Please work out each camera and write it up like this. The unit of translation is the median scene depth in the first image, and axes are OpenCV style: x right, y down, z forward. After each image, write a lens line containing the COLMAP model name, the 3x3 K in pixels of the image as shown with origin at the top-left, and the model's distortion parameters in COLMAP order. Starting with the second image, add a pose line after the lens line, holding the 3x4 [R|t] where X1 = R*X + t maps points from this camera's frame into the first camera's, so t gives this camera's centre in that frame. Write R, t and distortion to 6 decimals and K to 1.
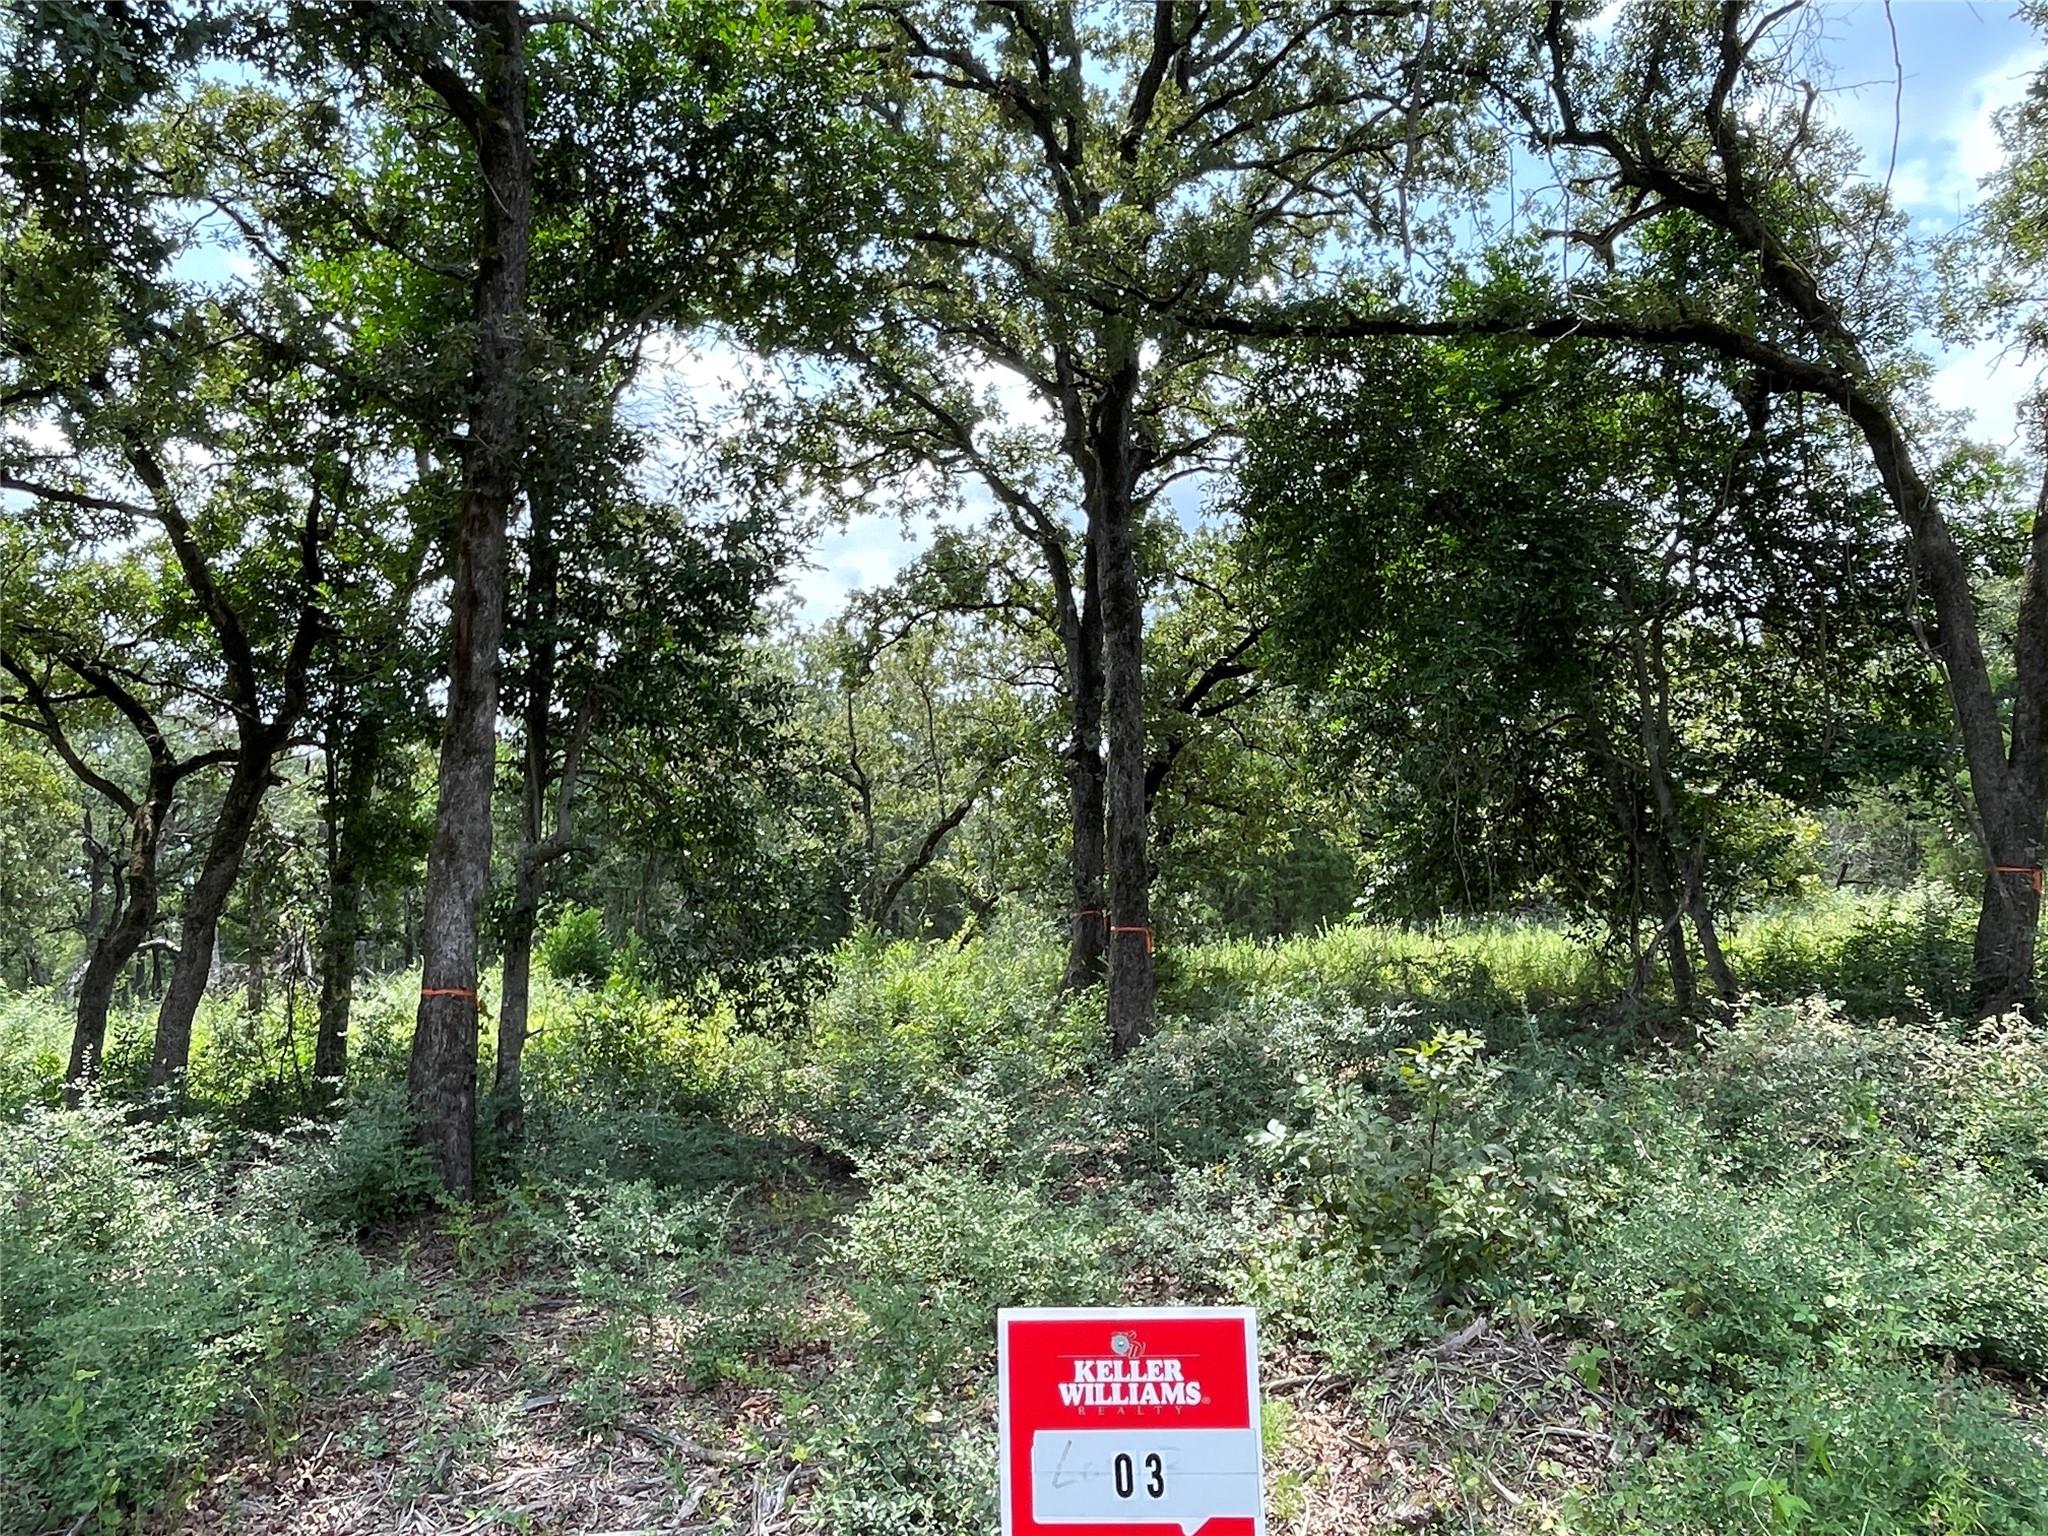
lens RADIAL K [[1627.6, 0, 1024.0], [0, 1627.6, 768.0], [0, 0, 1]] dist [0.101287, 0.001728]
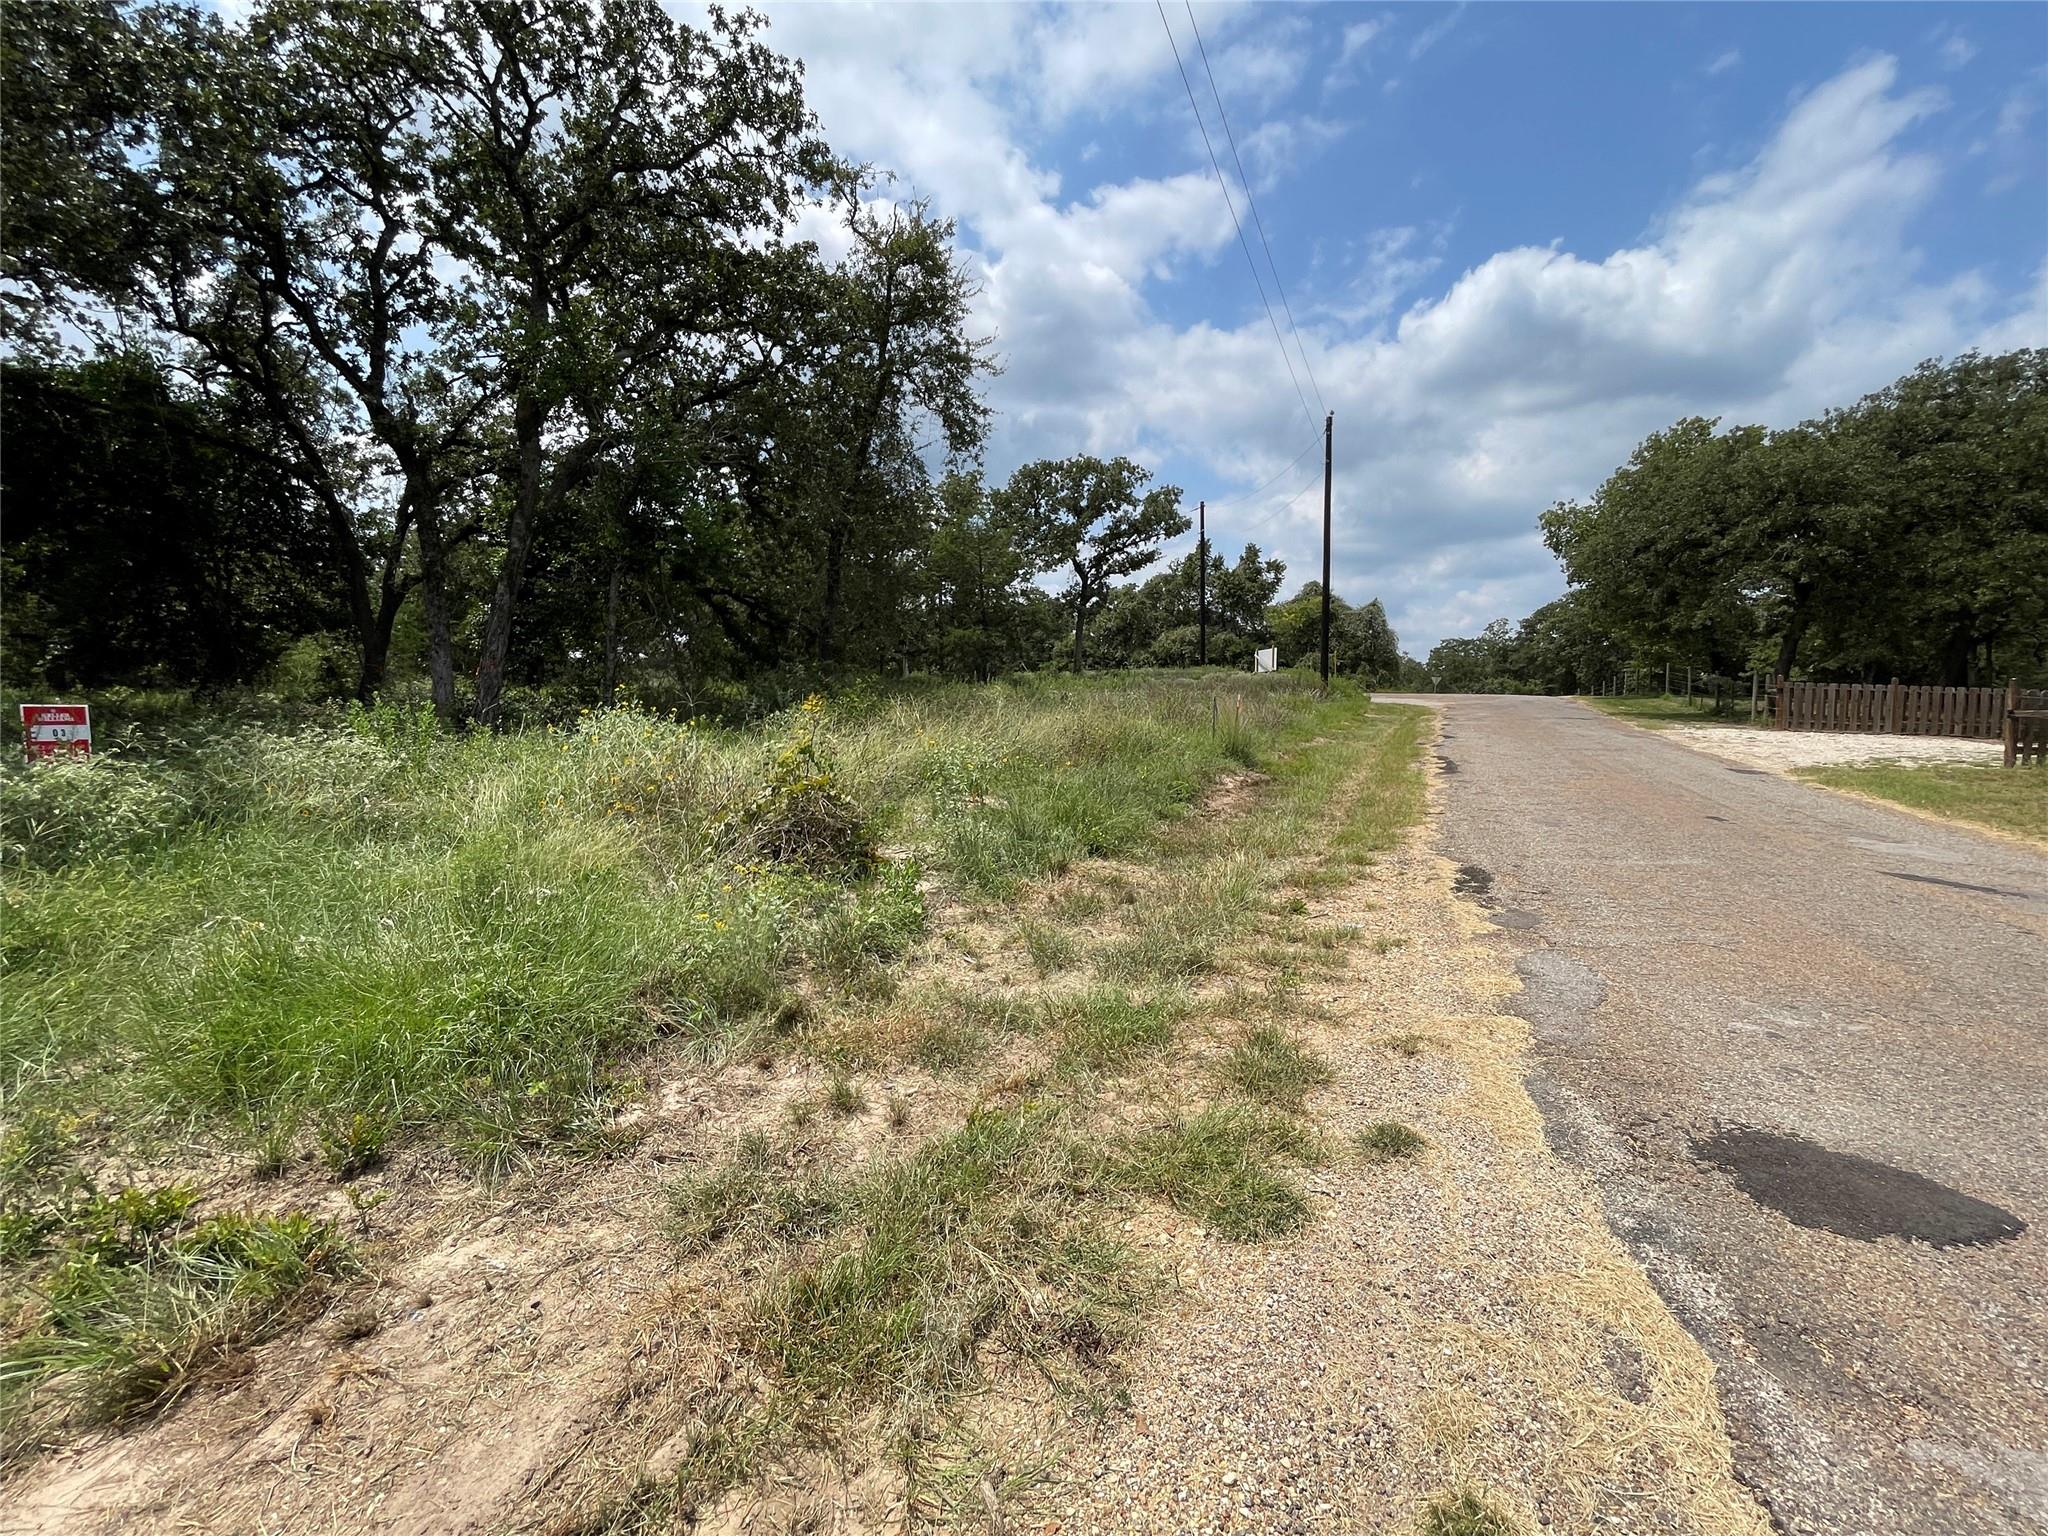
lens RADIAL K [[823.7, 0, 1024.0], [0, 823.7, 768.0], [0, 0, 1]] dist [-0.001718, -0.000767]
pose [[0.443710, -0.024939, 0.895823, -0.118733], [-0.114229, 0.989885, 0.084137, -0.011028], [-0.888861, -0.139662, 0.436373, -0.390279]]
